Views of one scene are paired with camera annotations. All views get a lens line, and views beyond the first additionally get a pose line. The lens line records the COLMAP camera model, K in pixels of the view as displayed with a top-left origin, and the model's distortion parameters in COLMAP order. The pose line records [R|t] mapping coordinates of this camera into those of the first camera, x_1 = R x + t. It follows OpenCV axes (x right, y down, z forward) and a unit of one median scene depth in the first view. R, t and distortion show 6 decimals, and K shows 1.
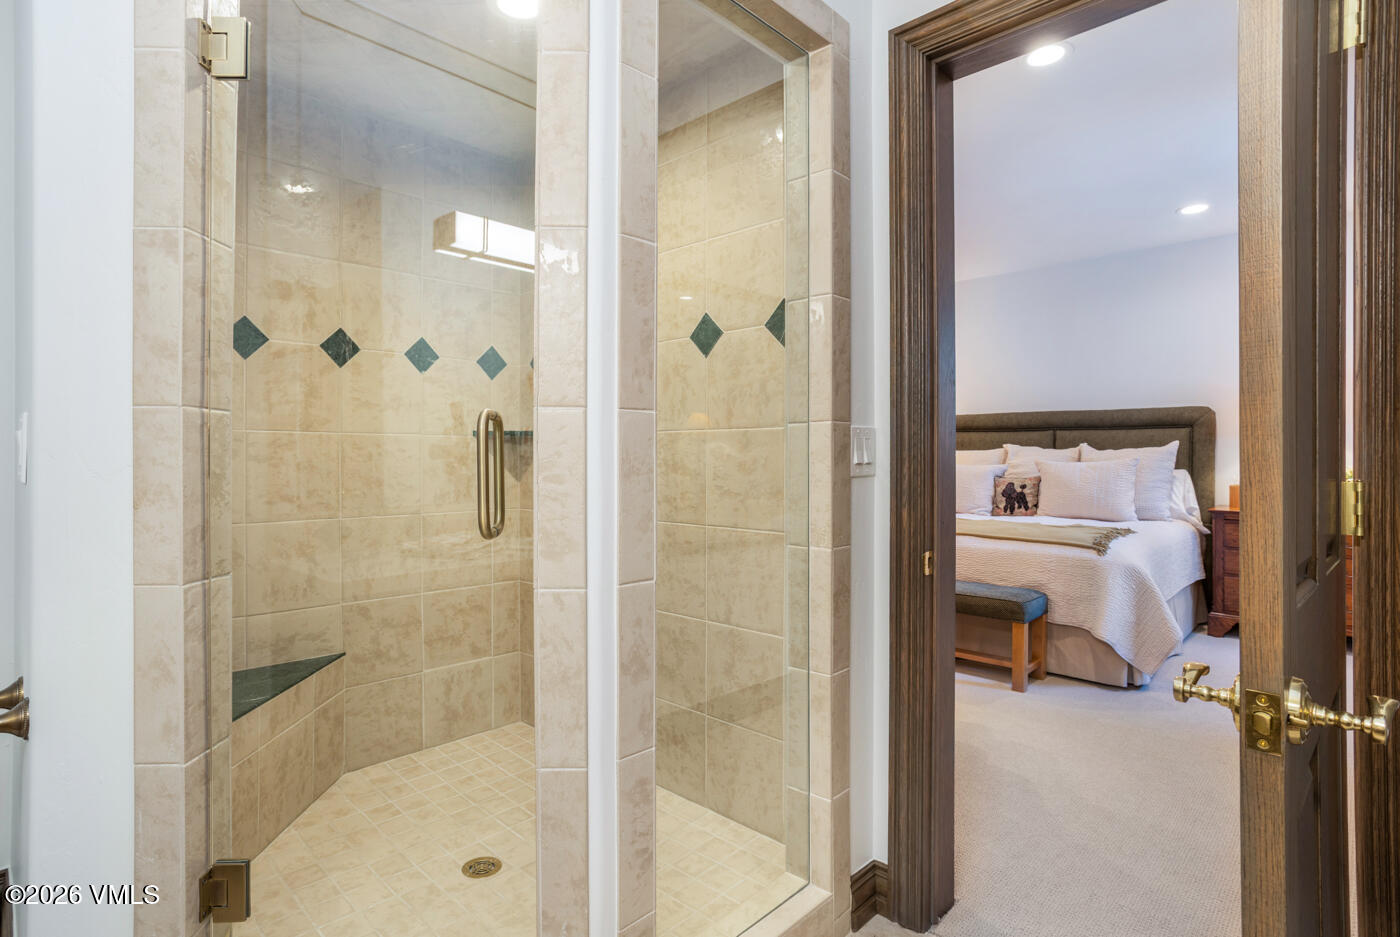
lens RADIAL K [[716.1, 0, 702.3], [0, 716.1, 458.9], [0, 0, 1]] dist [-0.000174, 0.000415]
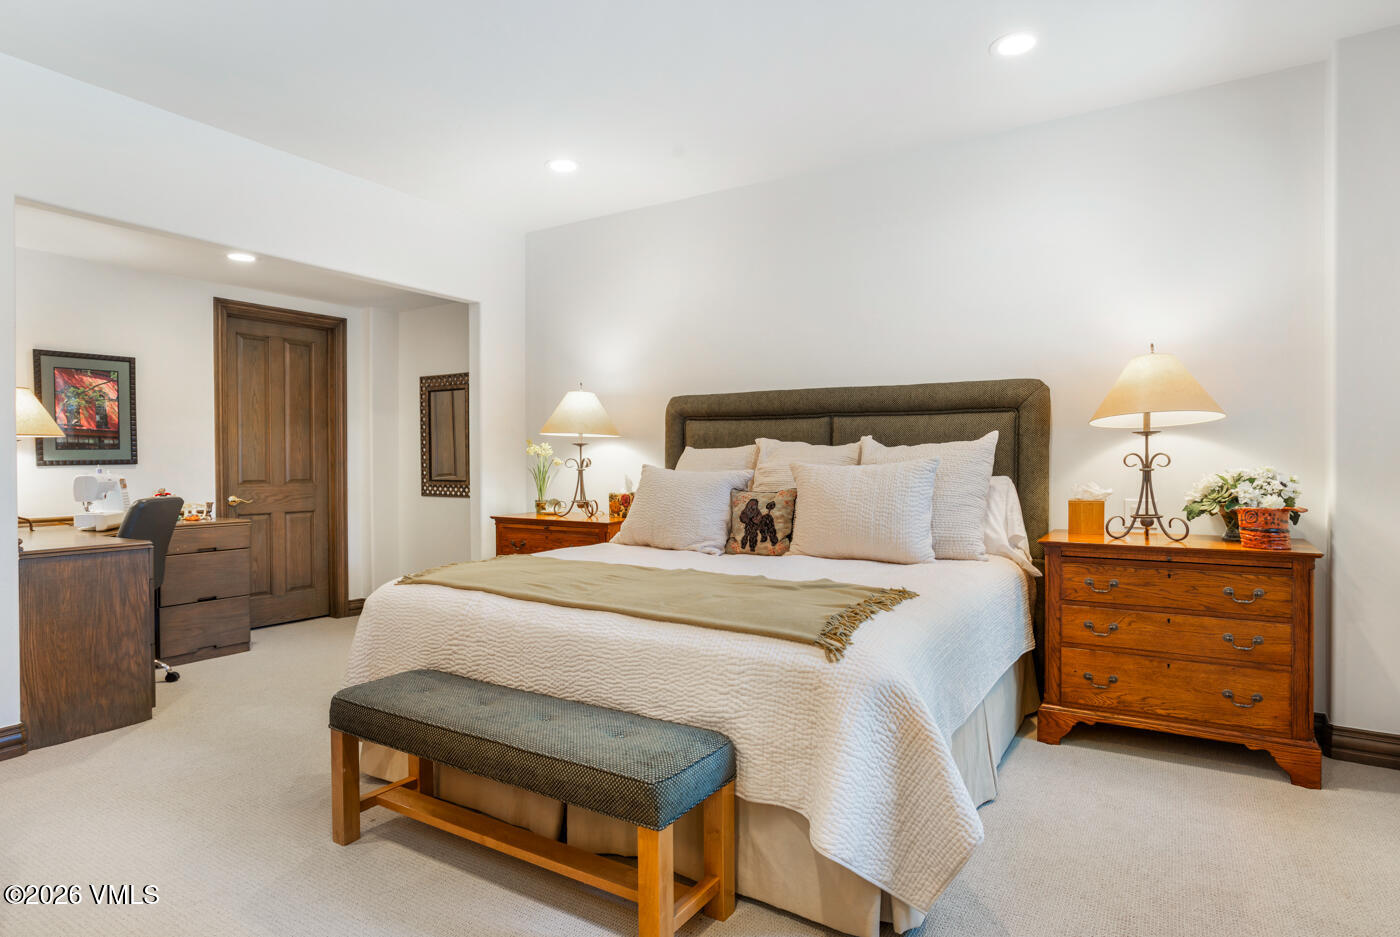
lens RADIAL K [[789.6, 0, 697.3], [0, 789.6, 472.5], [0, 0, 1]] dist [-0.022200, 0.000275]
pose [[0.980477, -0.005563, 0.196555, 0.263377], [0.003902, 0.999953, 0.008839, 0.004242], [-0.196595, -0.007899, 0.980453, 0.364143]]
